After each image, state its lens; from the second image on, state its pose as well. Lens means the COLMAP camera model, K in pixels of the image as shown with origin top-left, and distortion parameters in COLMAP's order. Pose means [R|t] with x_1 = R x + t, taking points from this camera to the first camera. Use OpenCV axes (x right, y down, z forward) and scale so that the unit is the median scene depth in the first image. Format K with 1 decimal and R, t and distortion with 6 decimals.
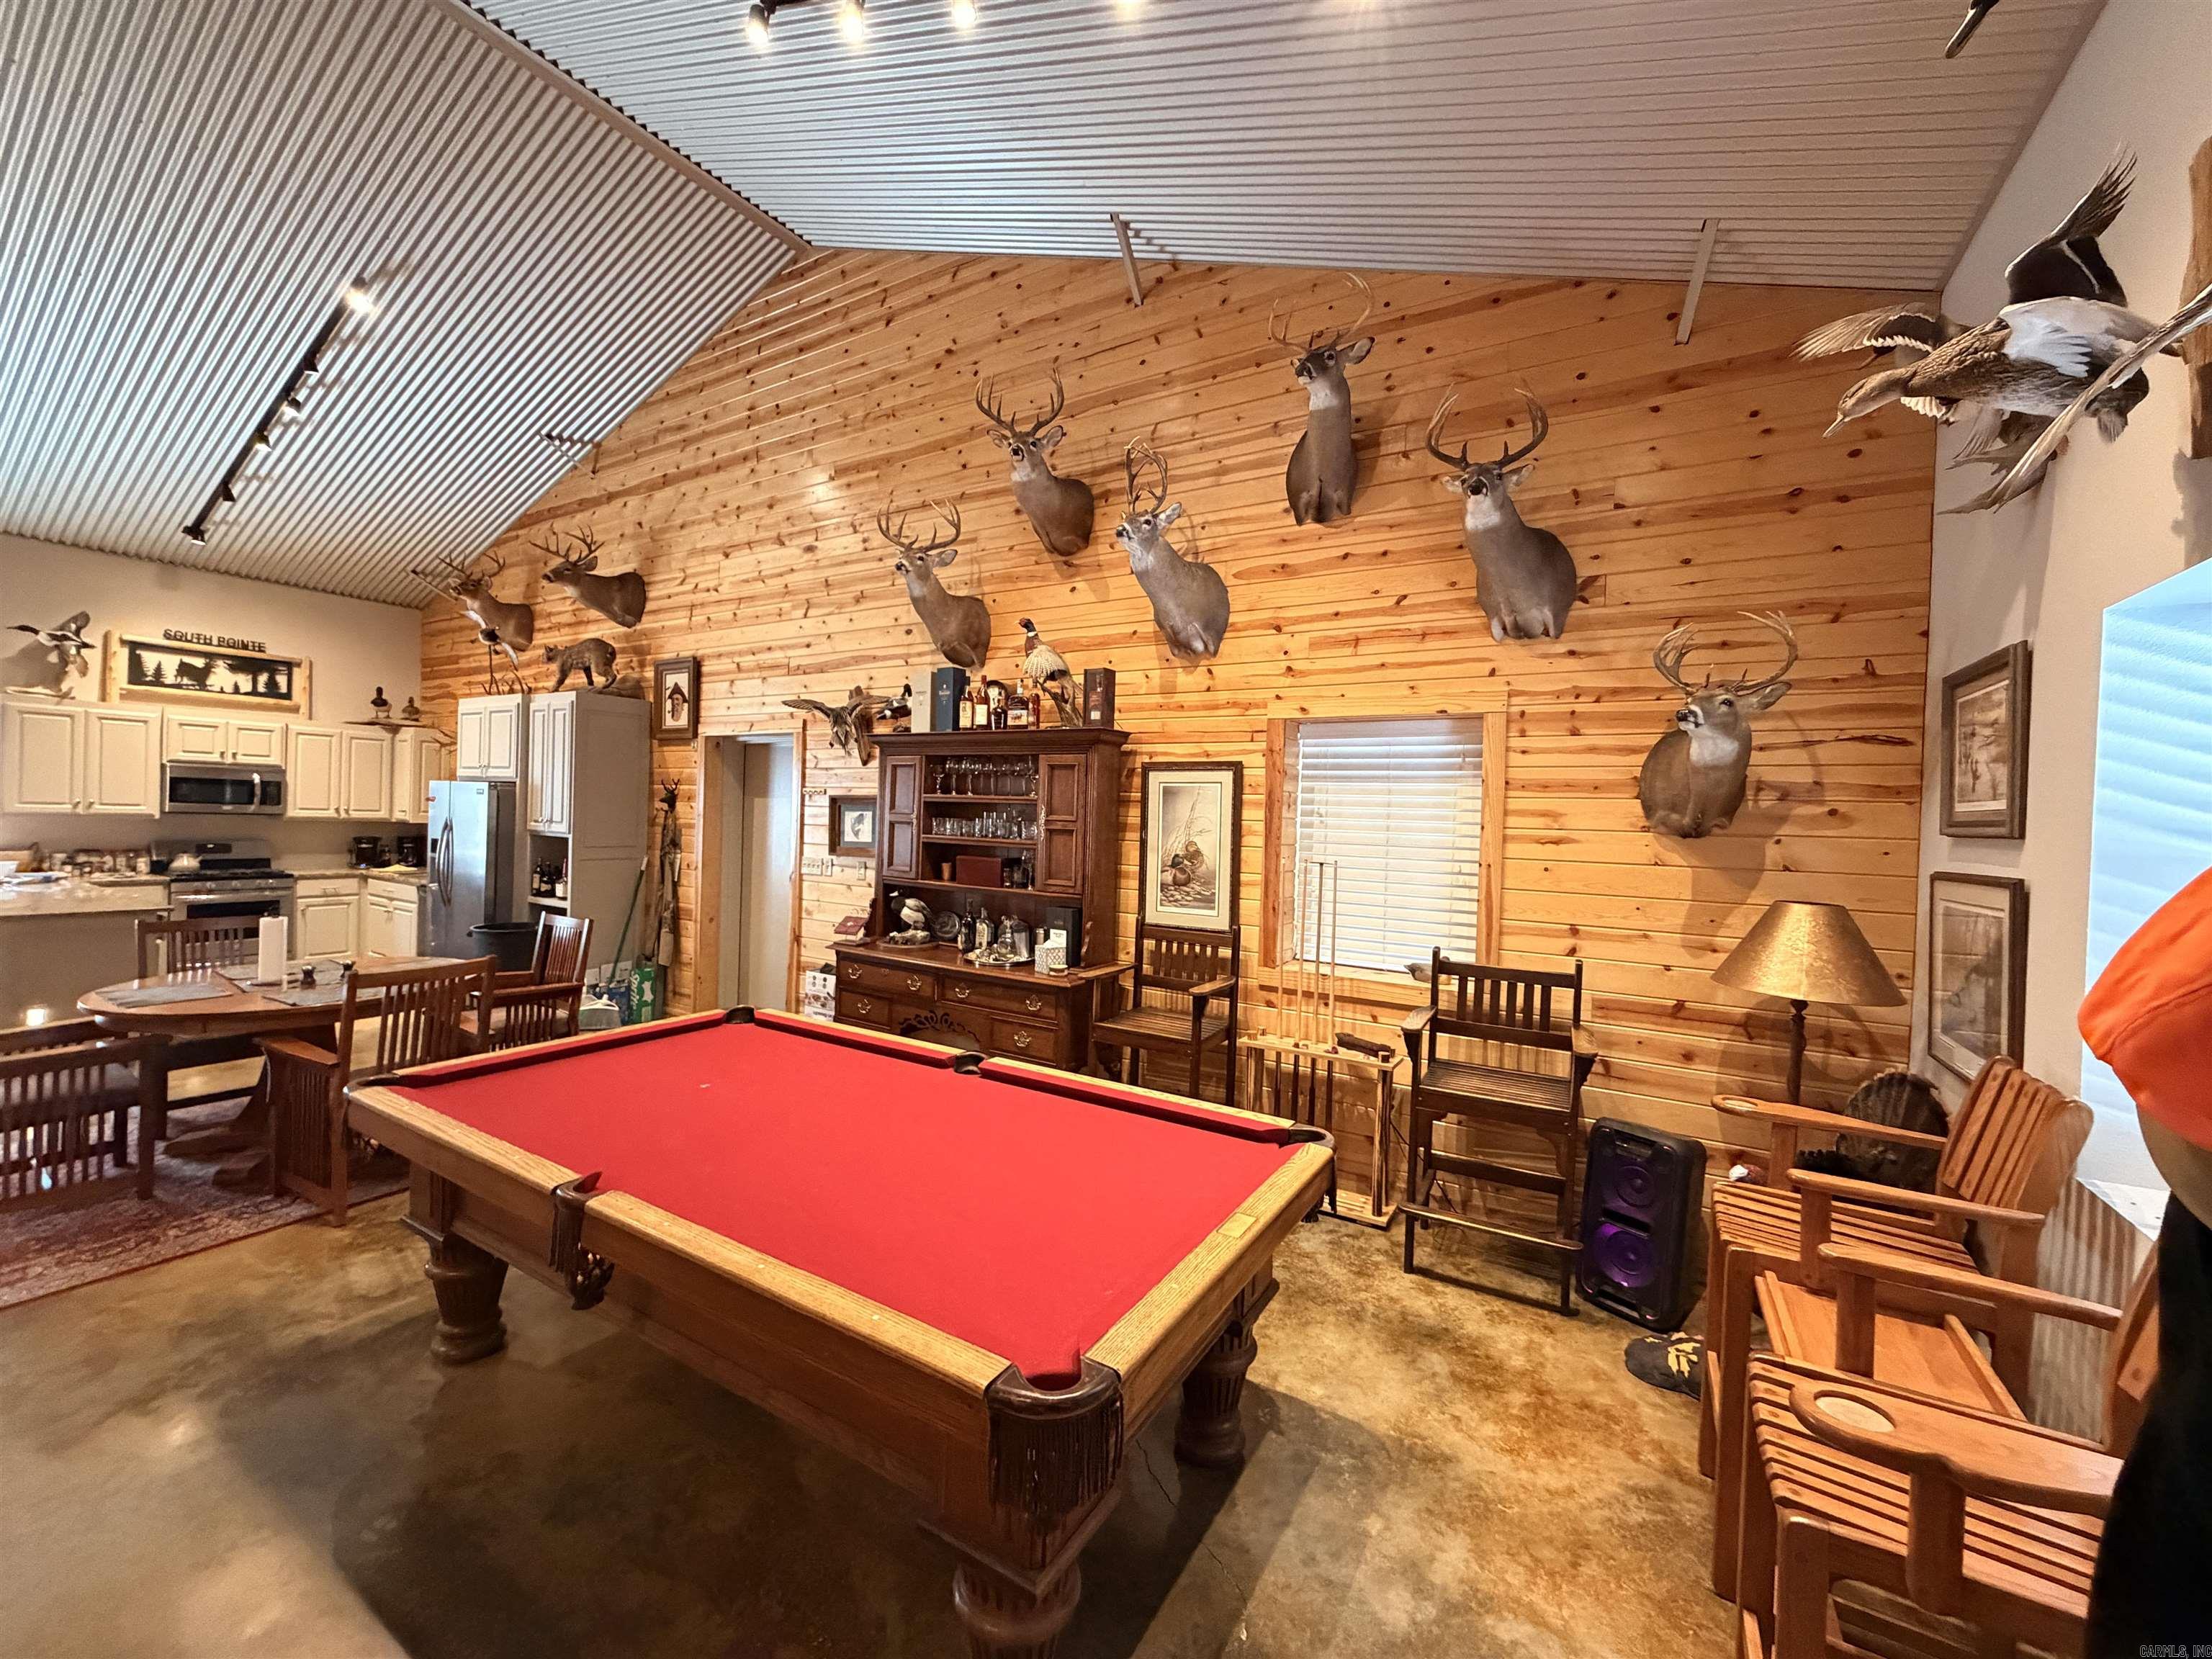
lens RADIAL K [[876.8, 0, 1101.9], [0, 876.8, 826.6], [0, 0, 1]] dist [0.000679, 0.000101]
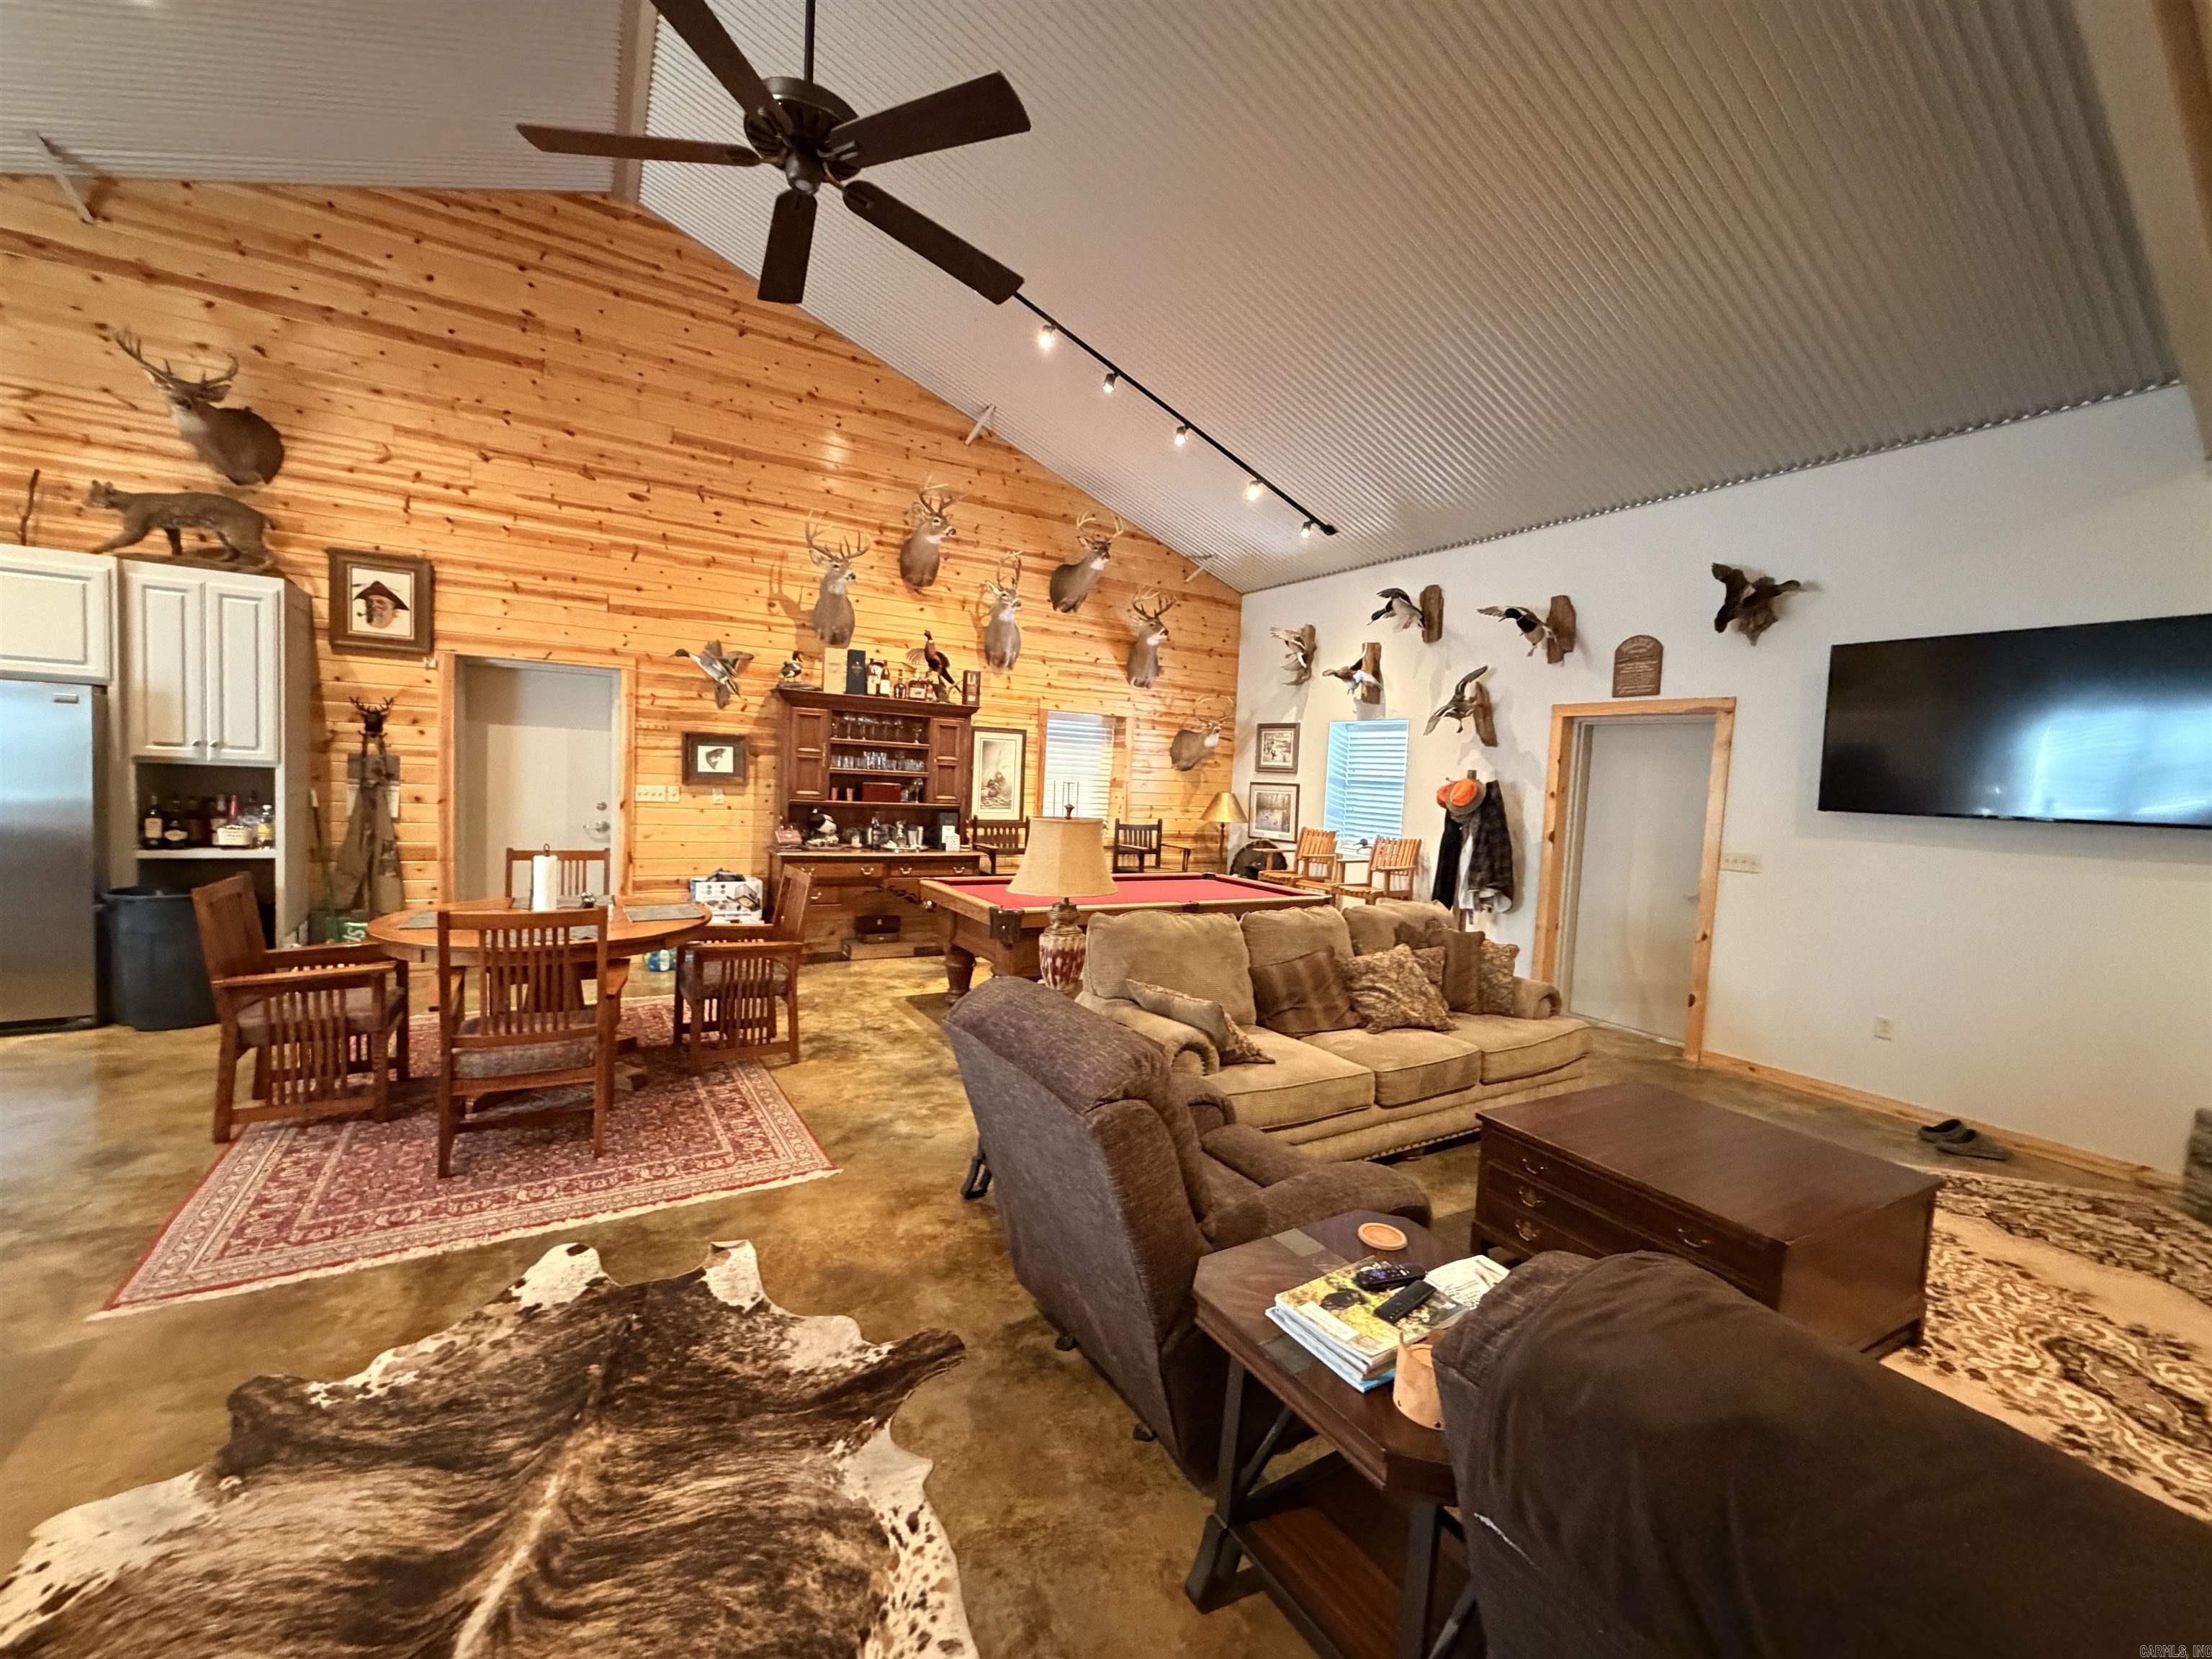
lens RADIAL K [[876.8, 0, 1101.9], [0, 876.8, 826.6], [0, 0, 1]] dist [0.000679, 0.000101]
pose [[0.460731, -0.060673, 0.885464, -0.932406], [-0.023360, 0.996486, 0.080435, -0.014161], [-0.887233, -0.057743, 0.457694, -0.011635]]
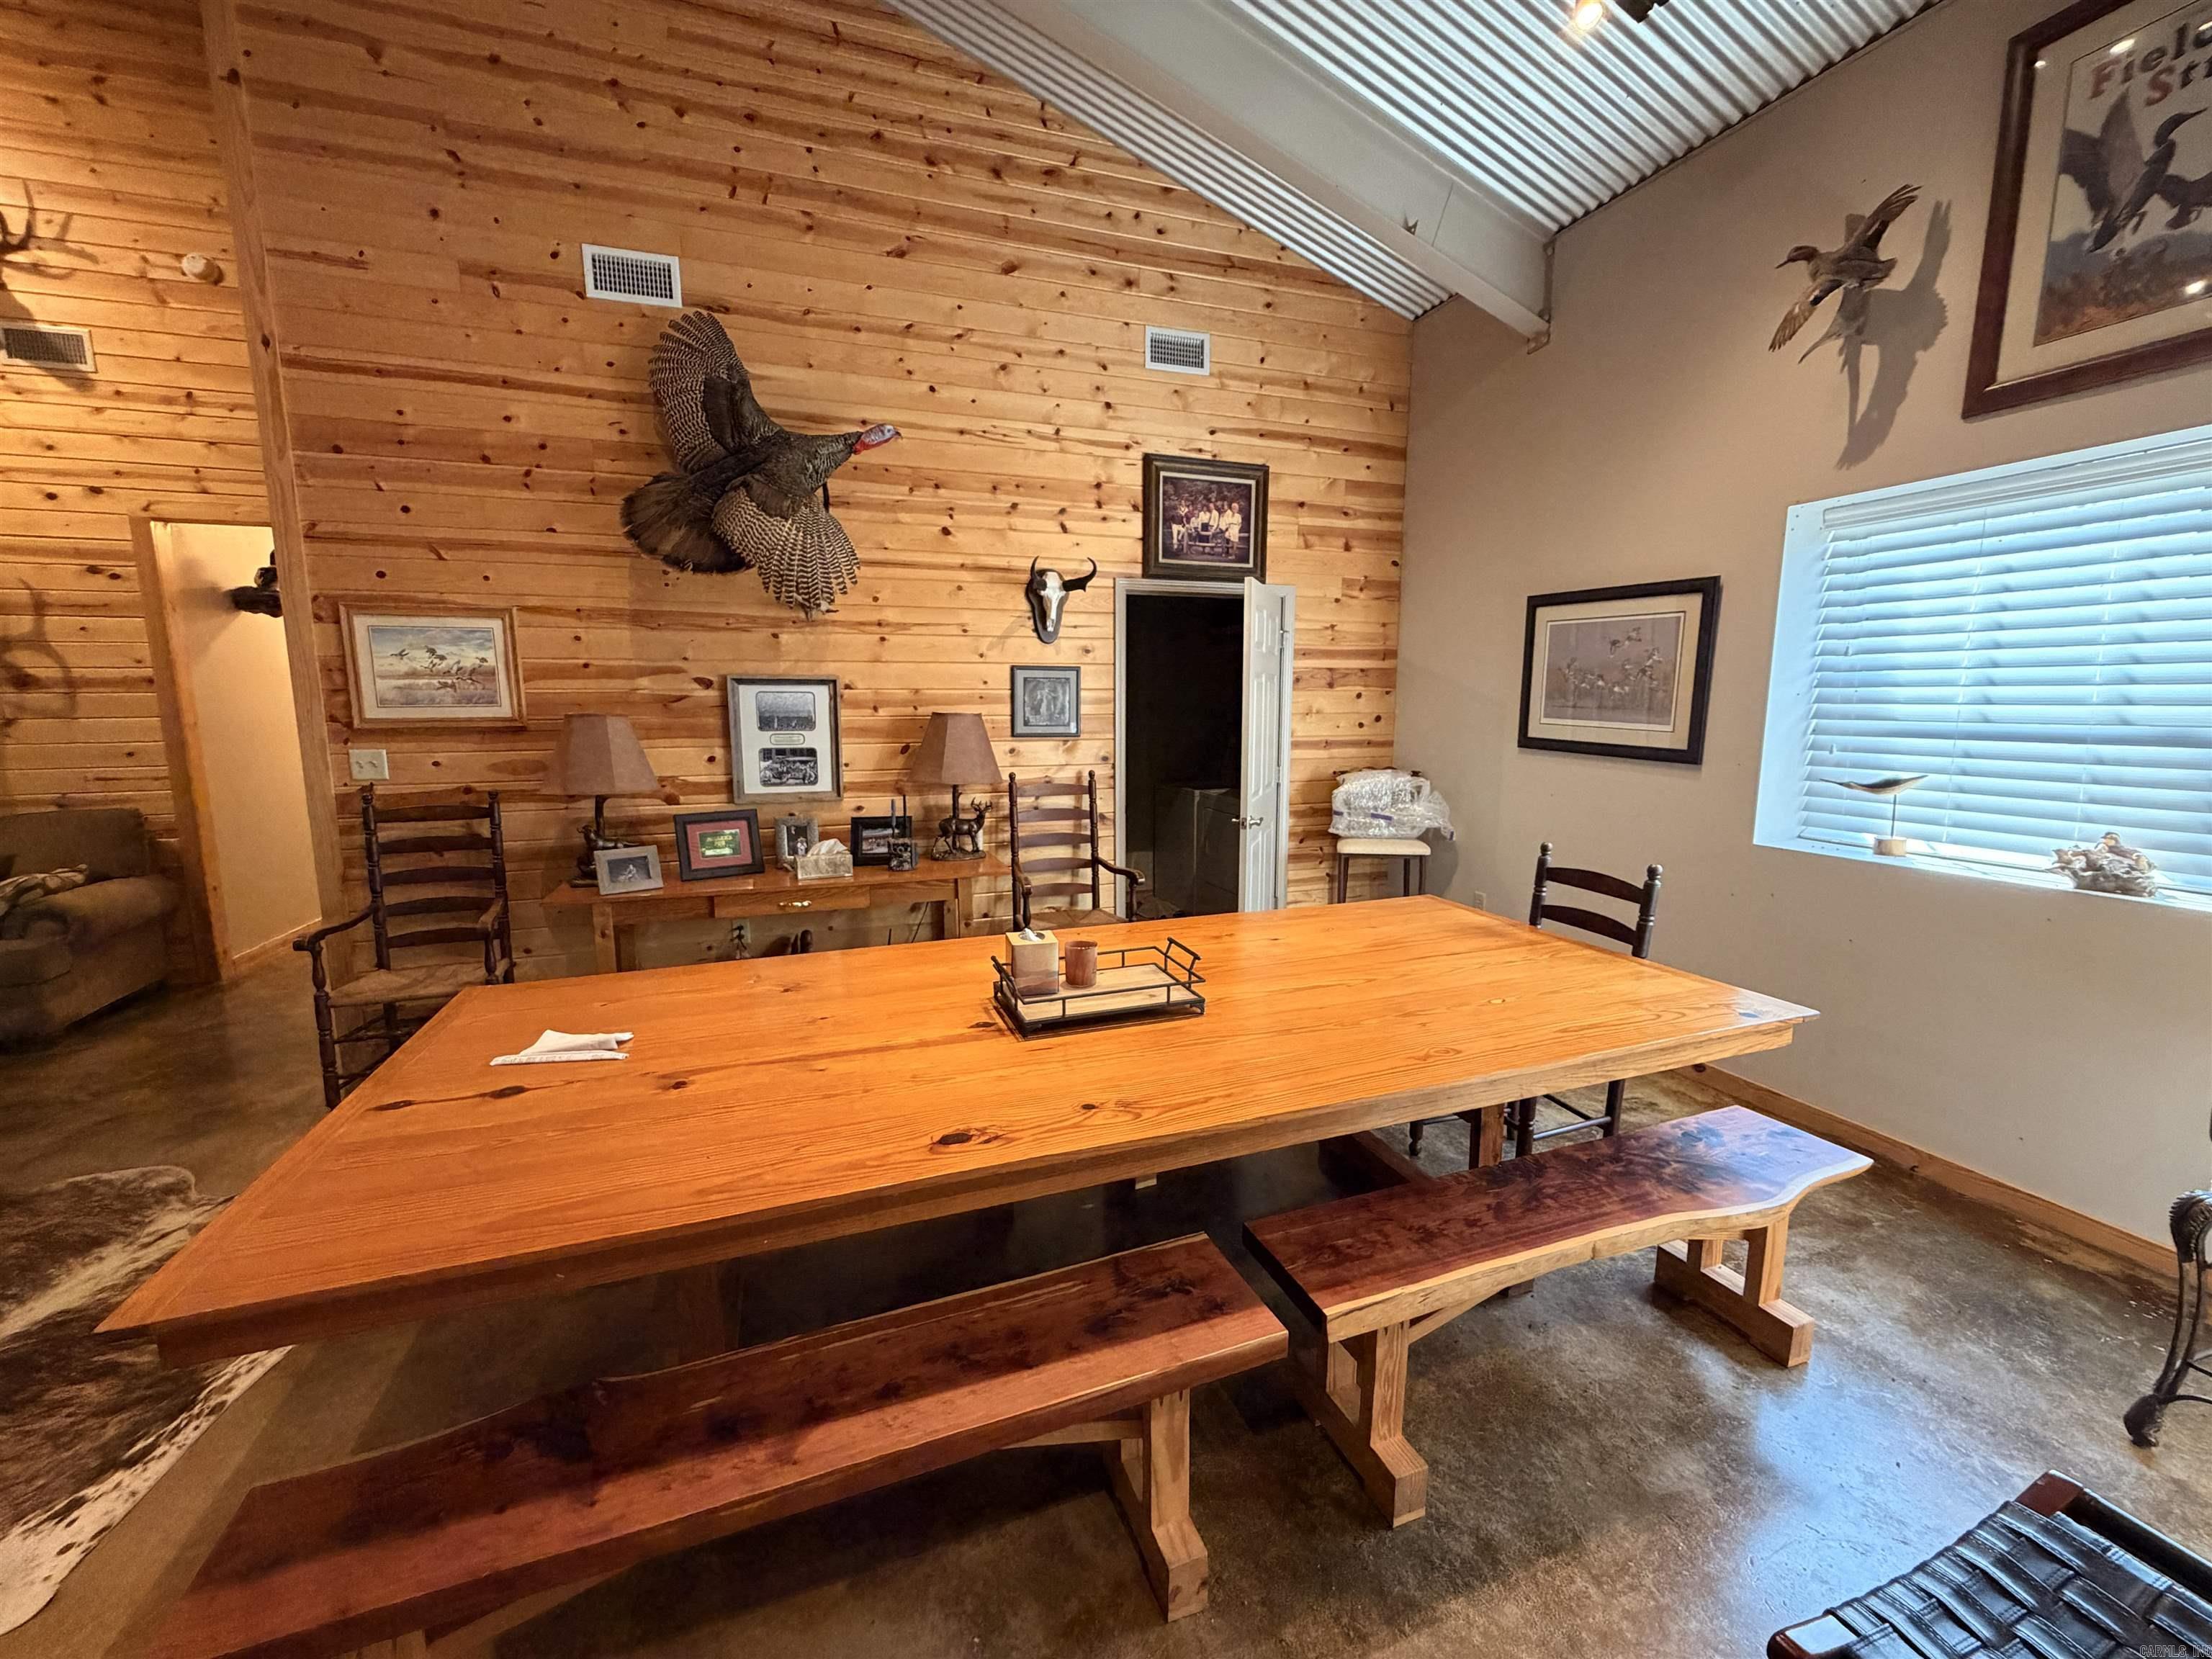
lens RADIAL K [[876.8, 0, 1101.9], [0, 876.8, 826.6], [0, 0, 1]] dist [0.000679, 0.000101]
pose [[-0.631786, 0.082577, -0.770732, -0.874147], [-0.027823, 0.991253, 0.129011, -0.013153], [0.774644, 0.102952, -0.623962, 0.699197]]
